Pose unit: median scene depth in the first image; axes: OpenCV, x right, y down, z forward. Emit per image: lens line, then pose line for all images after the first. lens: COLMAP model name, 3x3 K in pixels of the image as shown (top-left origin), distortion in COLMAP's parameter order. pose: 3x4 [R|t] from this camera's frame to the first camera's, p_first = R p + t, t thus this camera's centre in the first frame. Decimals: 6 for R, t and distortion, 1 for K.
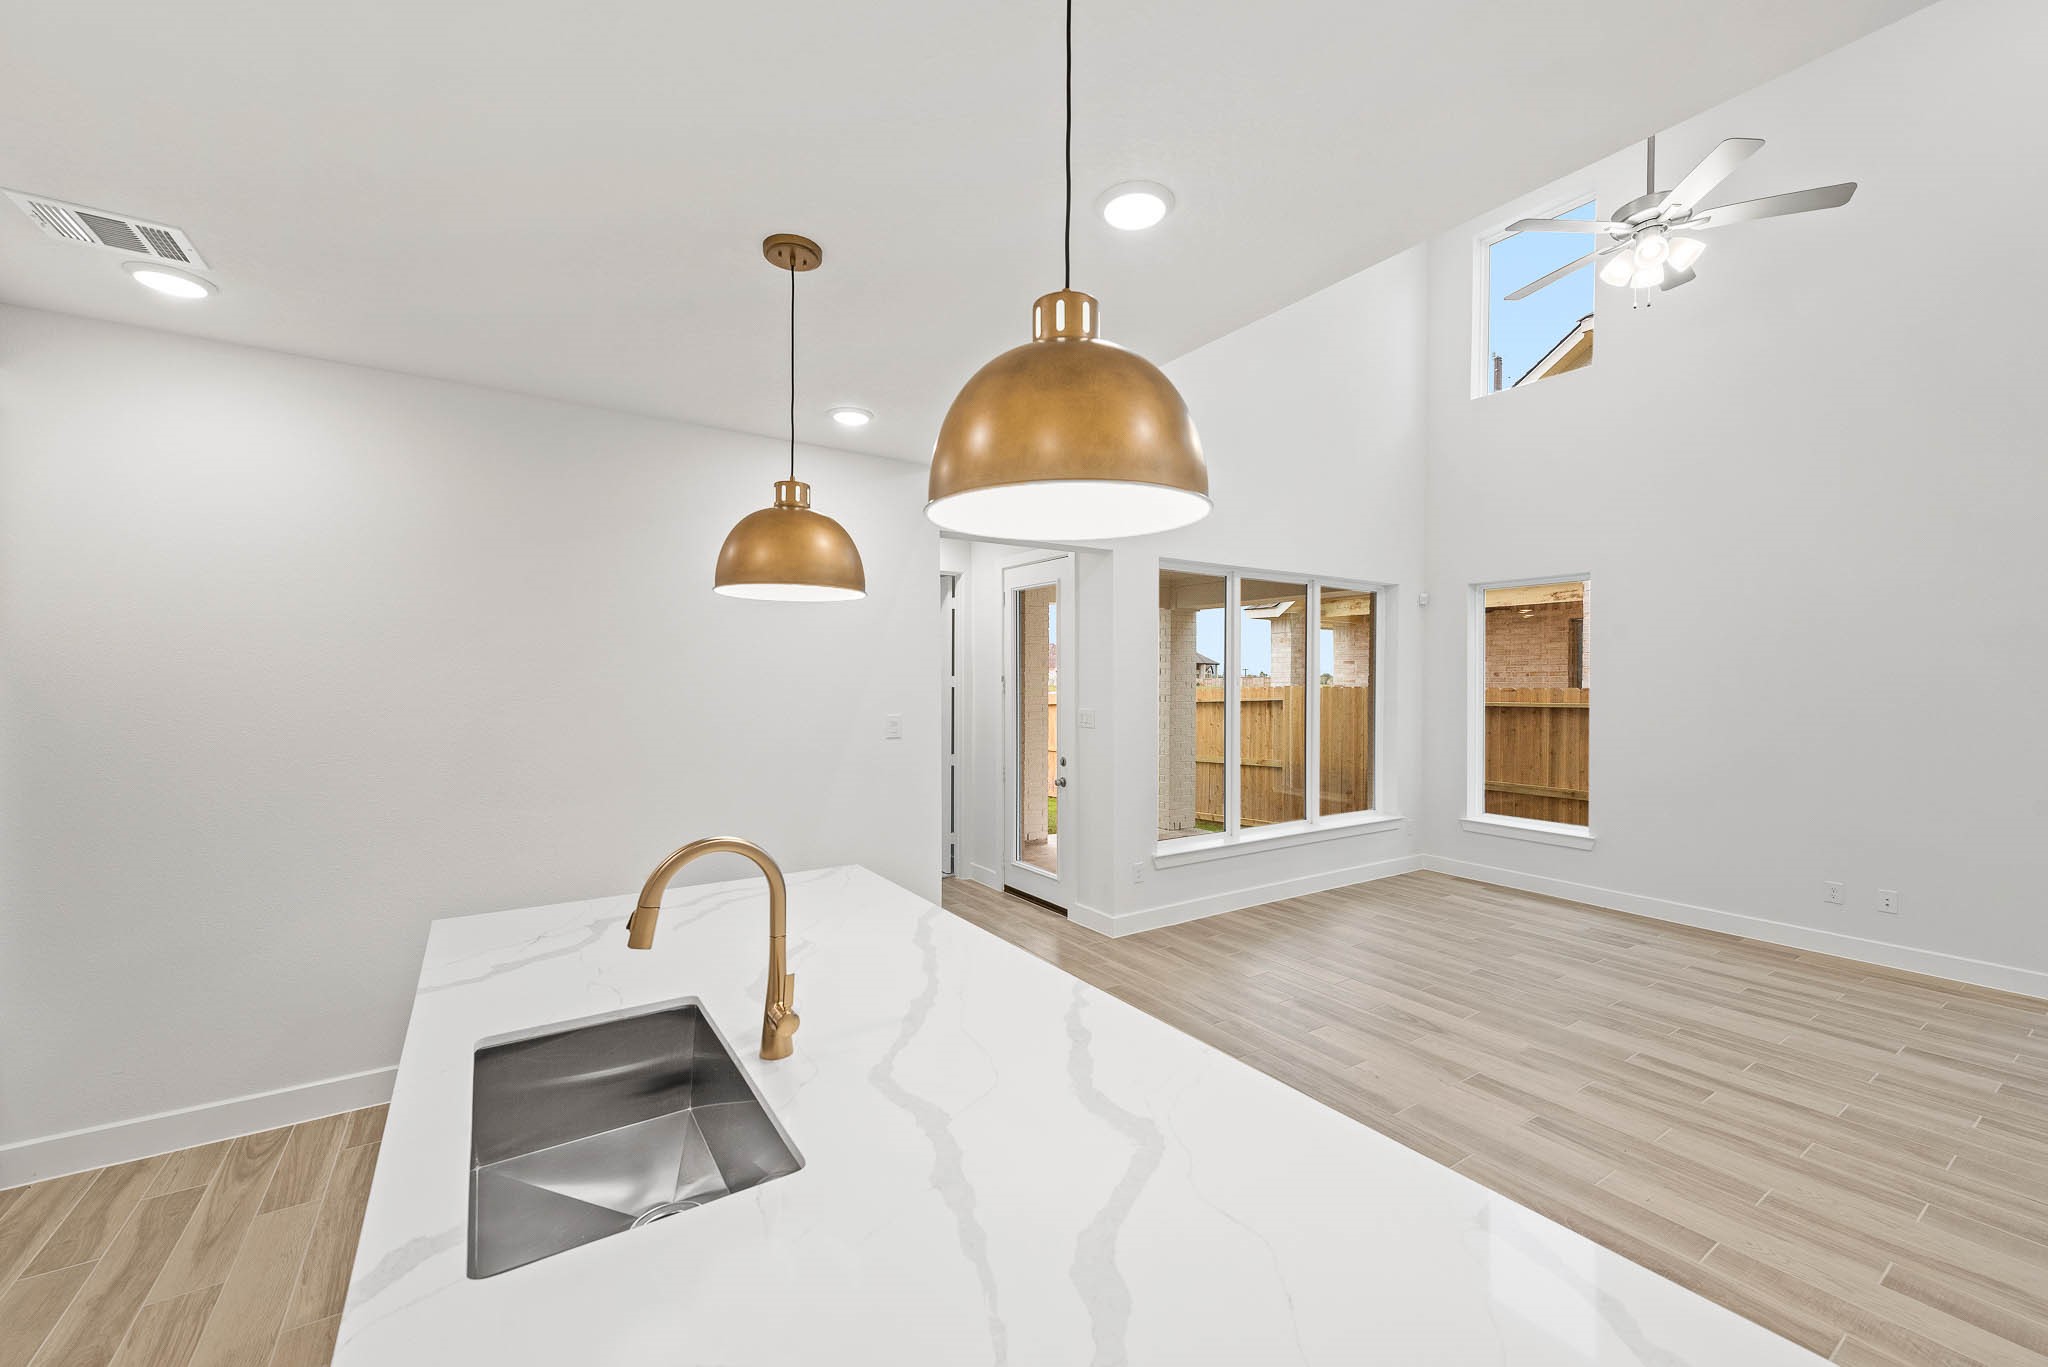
lens RADIAL K [[802.4, 0, 1027.3], [0, 802.4, 680.5], [0, 0, 1]] dist [0.010592, -0.002911]
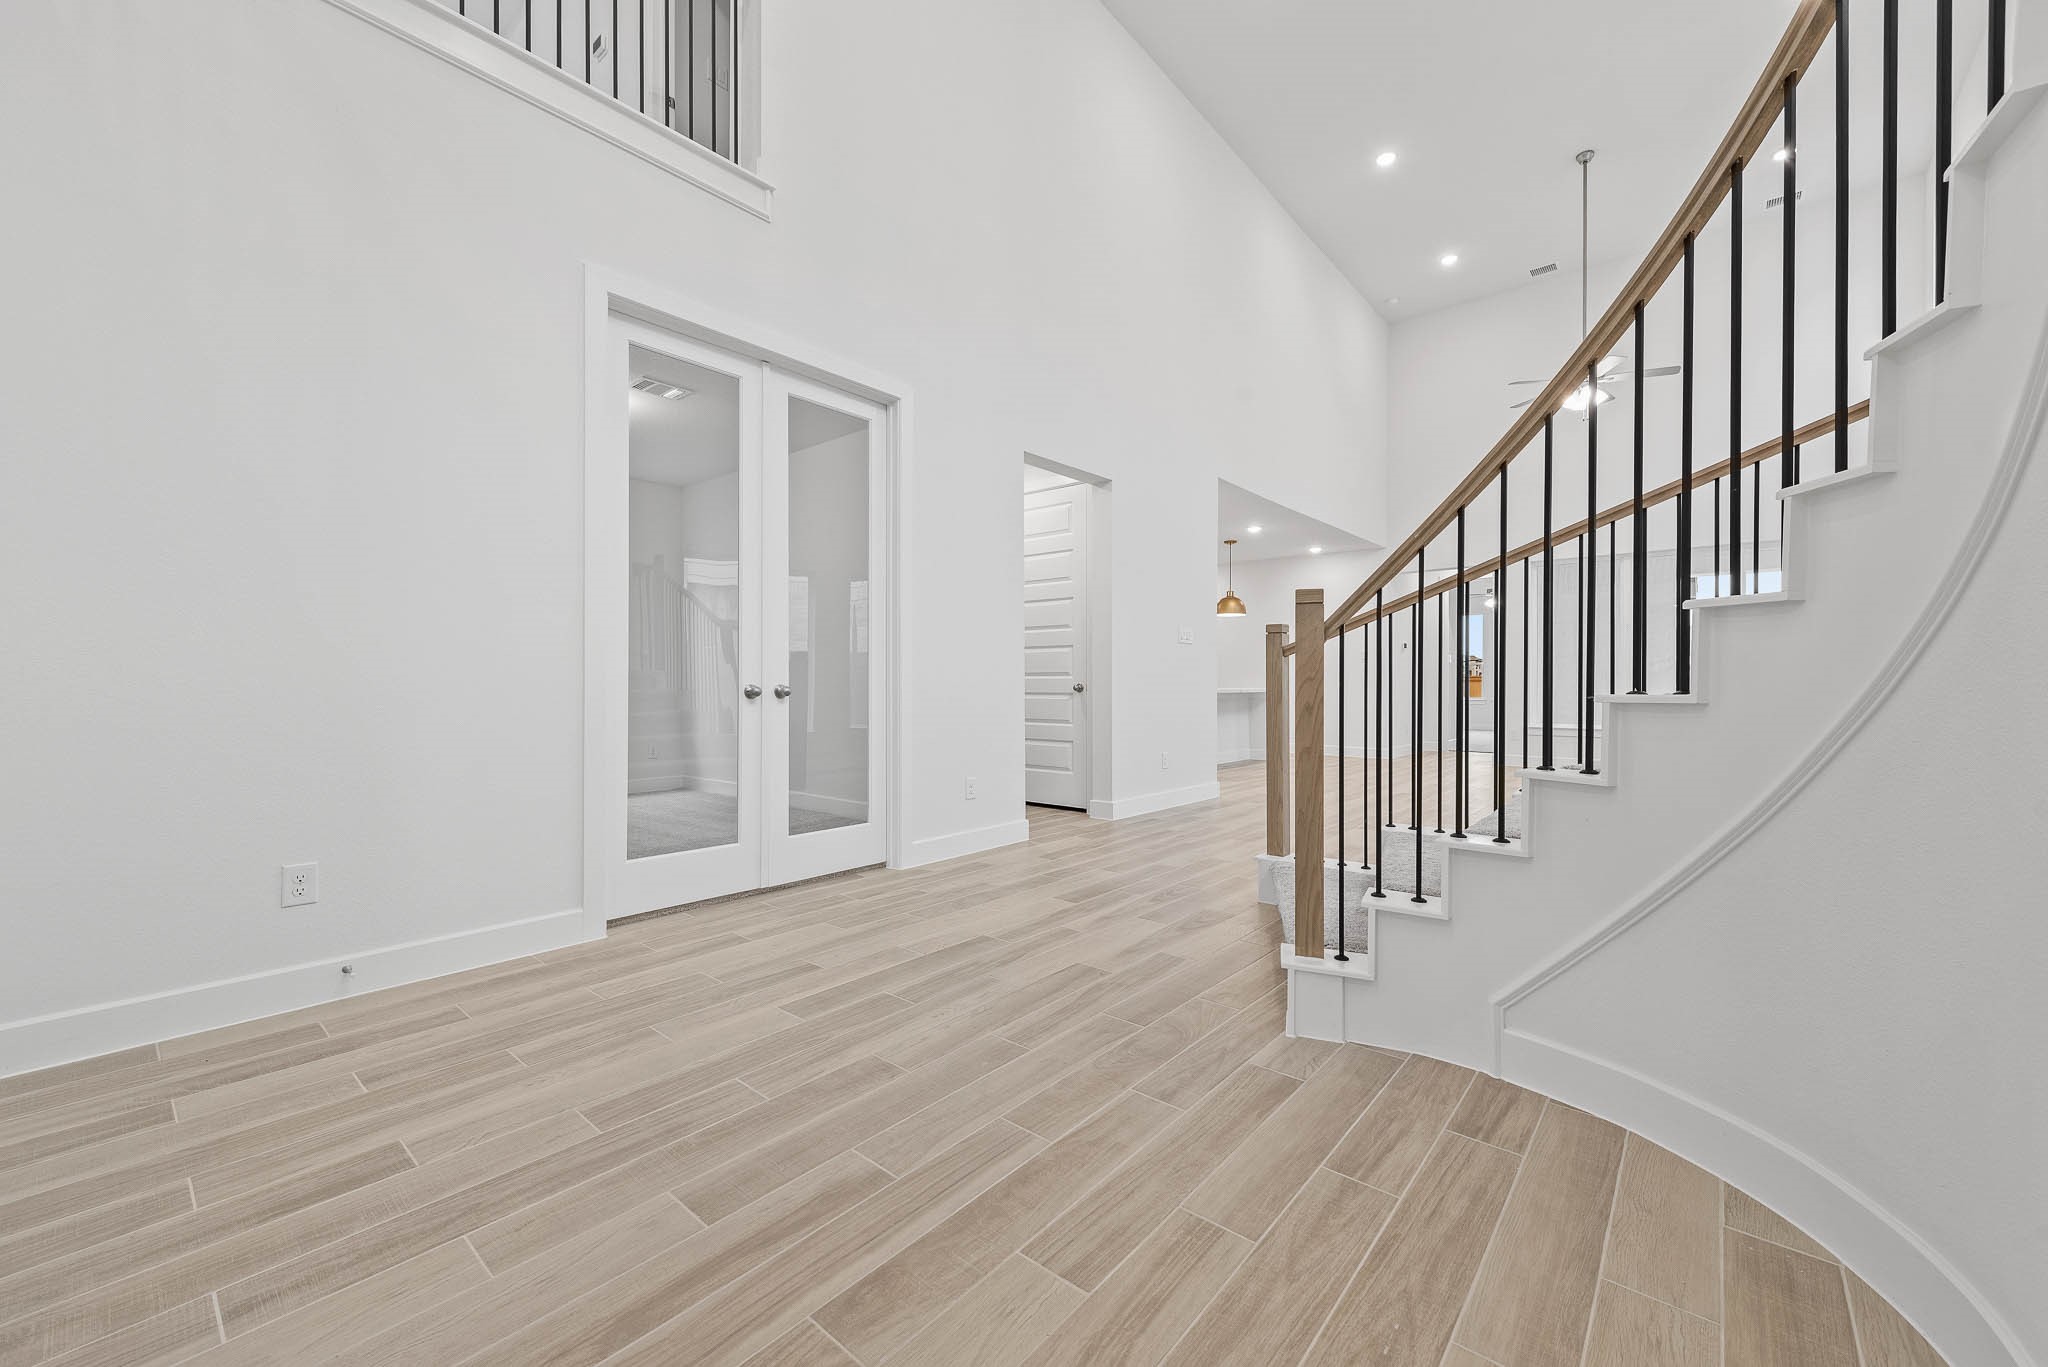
lens RADIAL K [[802.4, 0, 1027.3], [0, 802.4, 680.5], [0, 0, 1]] dist [0.010592, -0.002911]
pose [[0.273778, -0.001295, -0.961792, 1.234067], [-0.002558, 0.999995, -0.002075, 0.160703], [0.961790, 0.003028, 0.273773, 0.566932]]
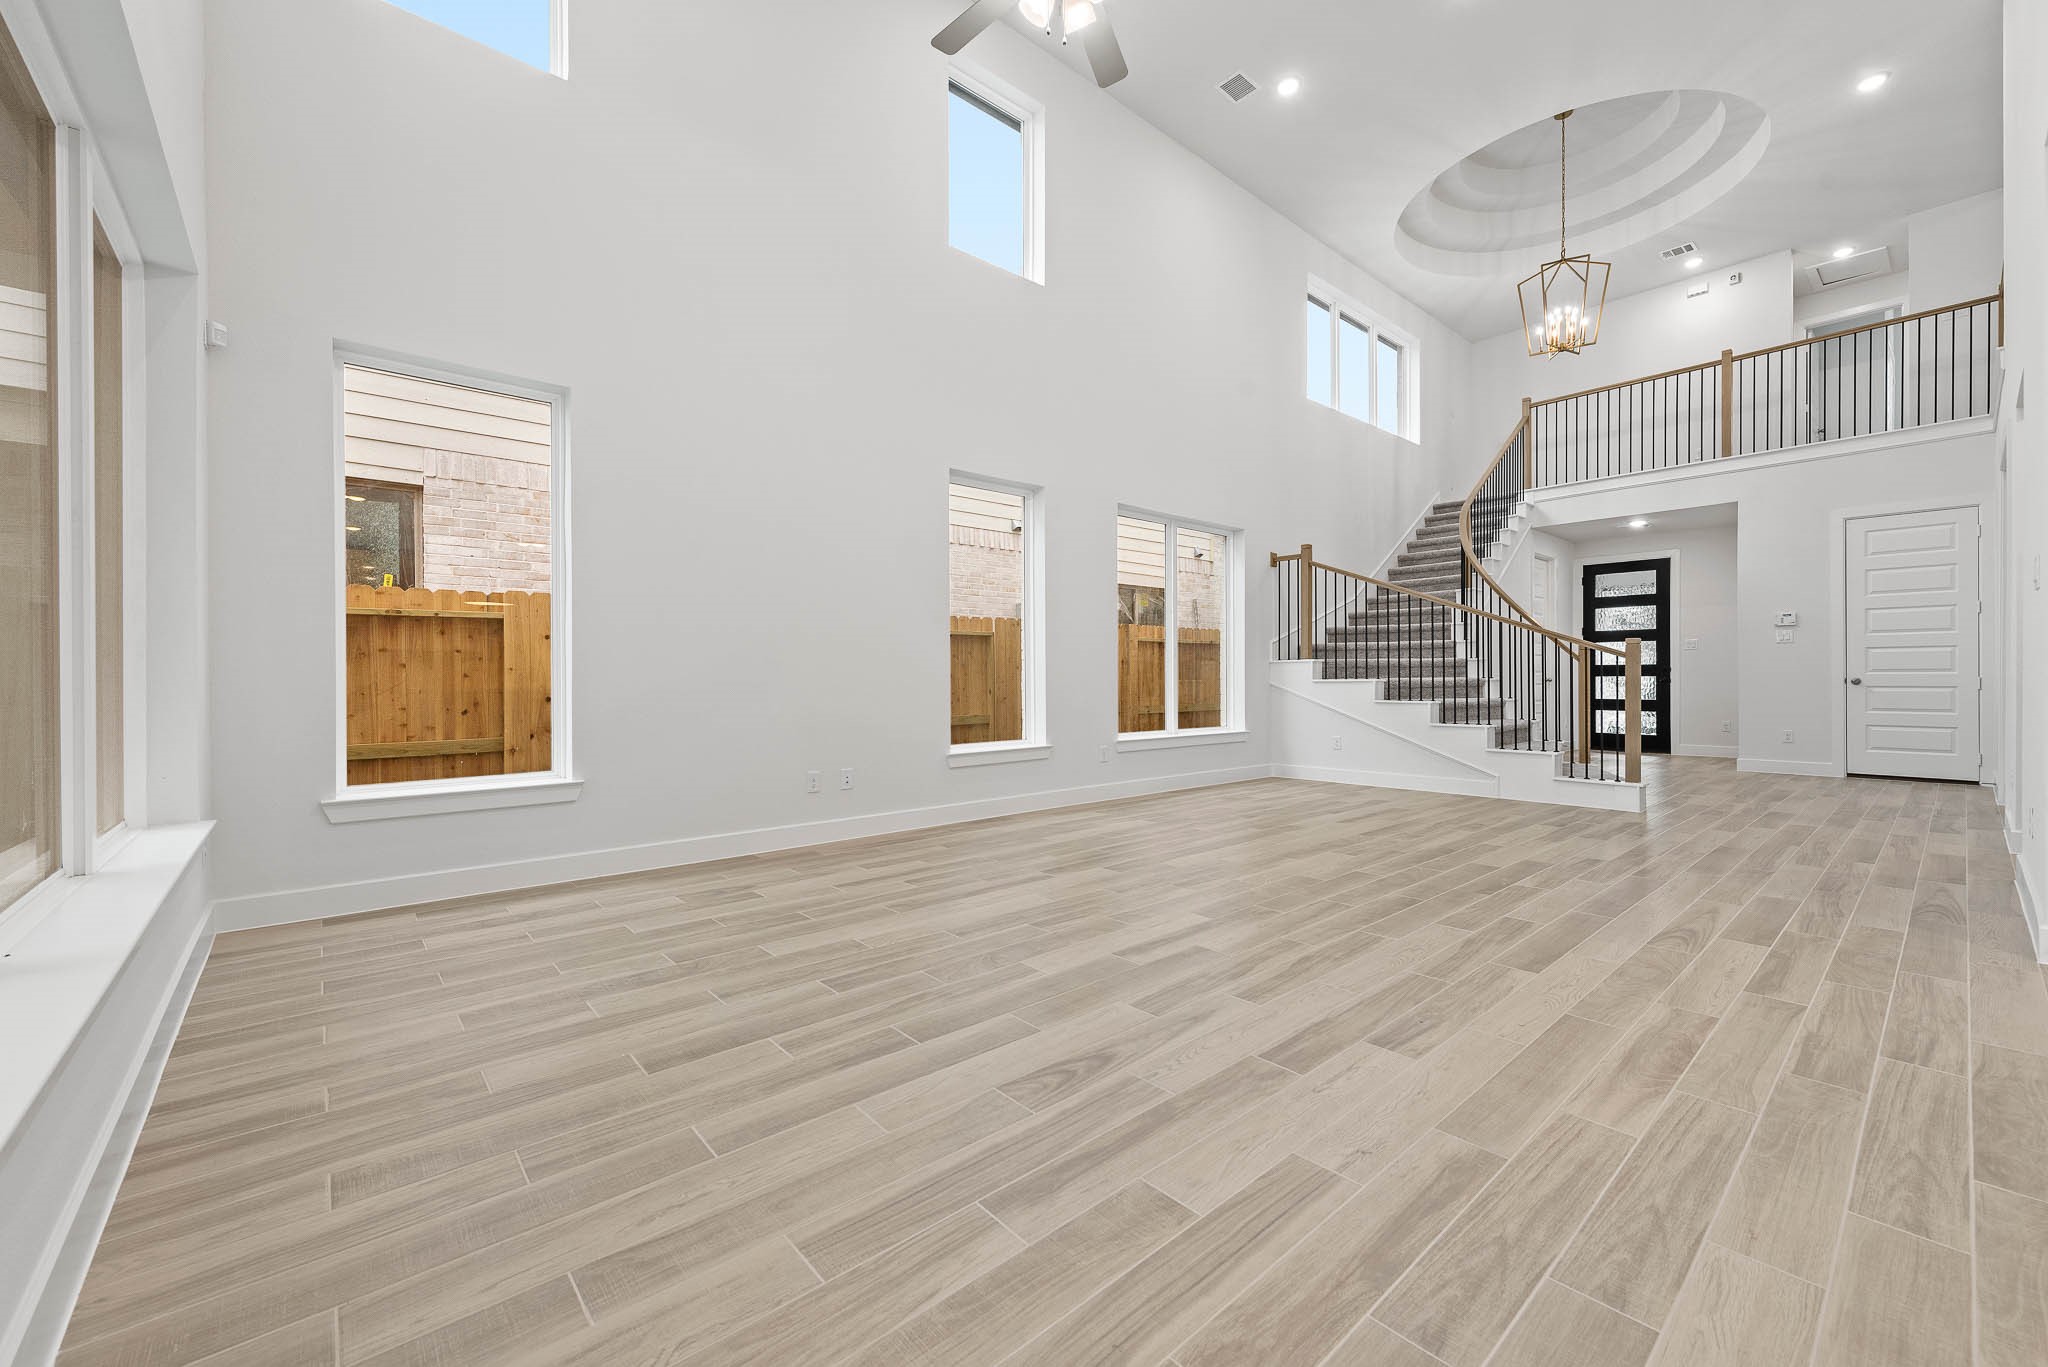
lens RADIAL K [[804.9, 0, 1021.8], [0, 804.9, 688.3], [0, 0, 1]] dist [0.015949, -0.002903]
pose [[-0.130254, -0.016270, 0.991347, -0.034398], [0.004113, 0.999848, 0.016950, 0.158535], [-0.991472, 0.006285, -0.130168, 1.072594]]
